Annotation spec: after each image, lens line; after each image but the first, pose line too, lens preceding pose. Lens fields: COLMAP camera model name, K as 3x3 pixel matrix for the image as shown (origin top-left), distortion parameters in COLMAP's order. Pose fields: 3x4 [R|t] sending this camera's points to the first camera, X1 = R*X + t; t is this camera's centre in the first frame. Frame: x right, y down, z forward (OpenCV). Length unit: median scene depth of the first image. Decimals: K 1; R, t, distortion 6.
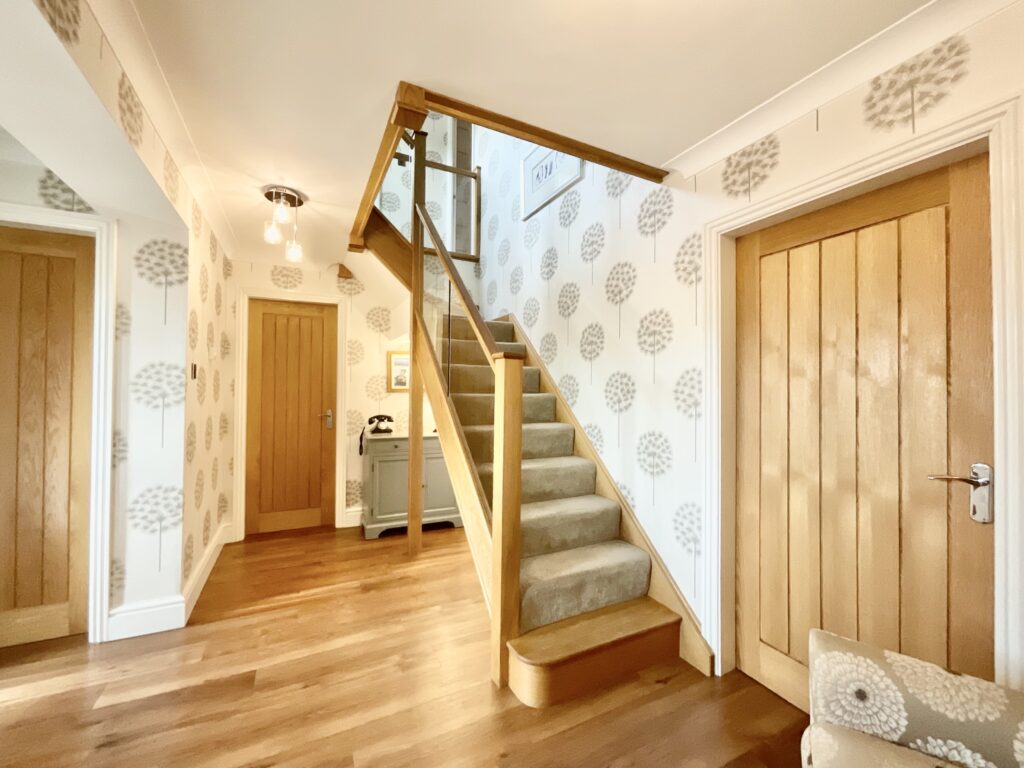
lens RADIAL K [[416.7, 0, 518.6], [0, 416.7, 384.5], [0, 0, 1]] dist [-0.002219, -0.000251]
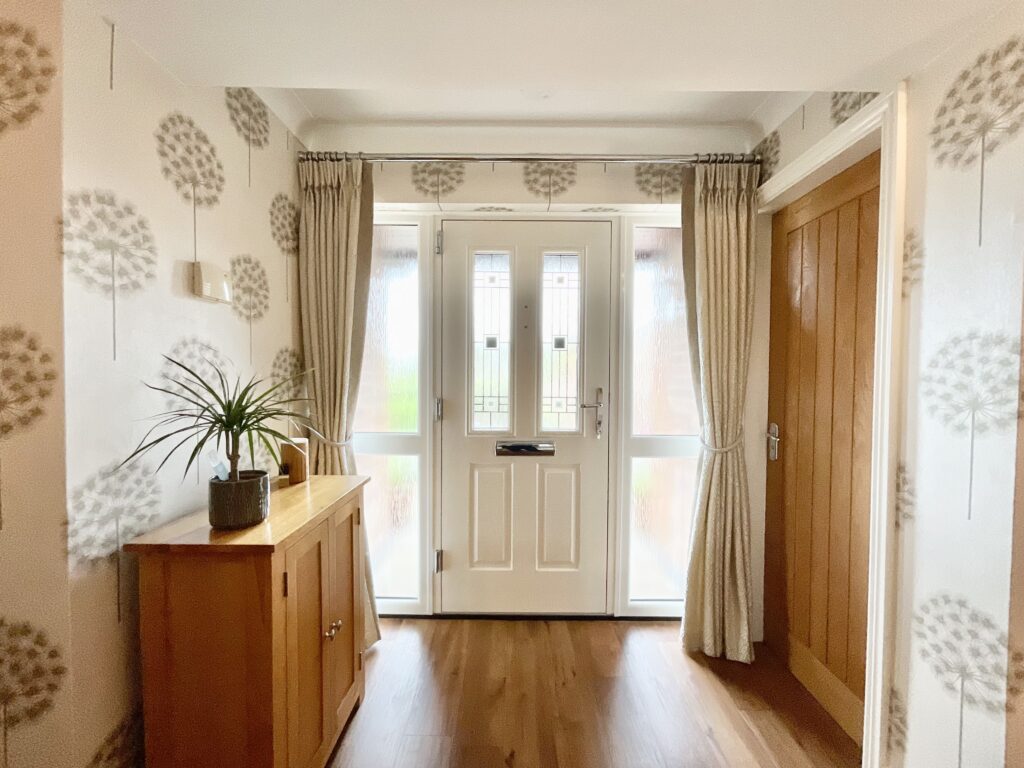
lens RADIAL K [[416.7, 0, 511.4], [0, 416.7, 383.7], [0, 0, 1]] dist [-0.002219, -0.000251]
pose [[-0.453623, 0.009262, -0.891146, -0.232858], [-0.002899, 0.999925, 0.011868, -0.000418], [0.891189, 0.007967, -0.453562, 0.776196]]
